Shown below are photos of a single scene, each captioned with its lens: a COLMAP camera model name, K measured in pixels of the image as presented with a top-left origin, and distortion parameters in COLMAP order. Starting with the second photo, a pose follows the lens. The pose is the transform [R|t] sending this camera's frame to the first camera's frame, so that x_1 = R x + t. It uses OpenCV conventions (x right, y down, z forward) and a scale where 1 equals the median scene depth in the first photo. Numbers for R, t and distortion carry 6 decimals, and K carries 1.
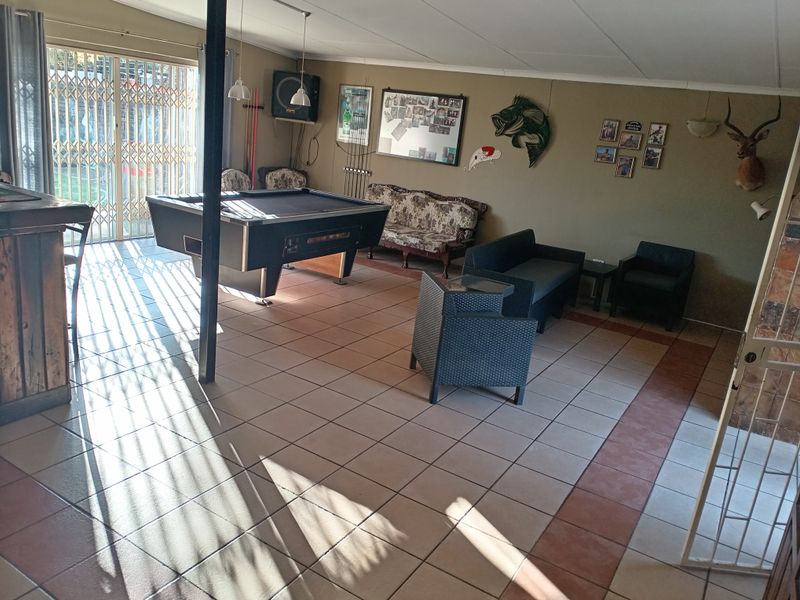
lens RADIAL K [[627.4, 0, 390.4], [0, 627.4, 295.0], [0, 0, 1]] dist [0.074101, -0.097073]
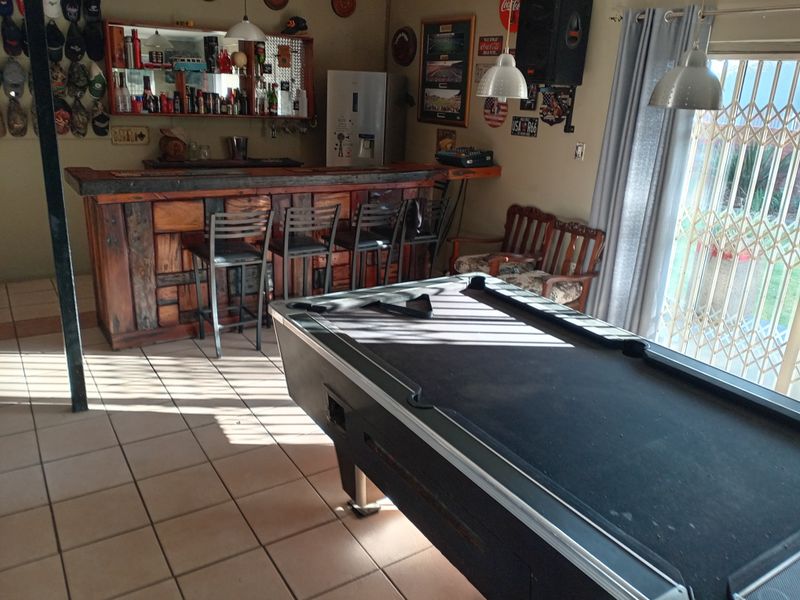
lens RADIAL K [[627.4, 0, 390.4], [0, 627.4, 295.0], [0, 0, 1]] dist [0.074101, -0.097073]
pose [[-0.417616, 0.153328, -0.895593, 0.228811], [-0.340314, 0.887520, 0.310635, -0.331763], [0.842486, 0.434509, -0.318463, 1.245237]]
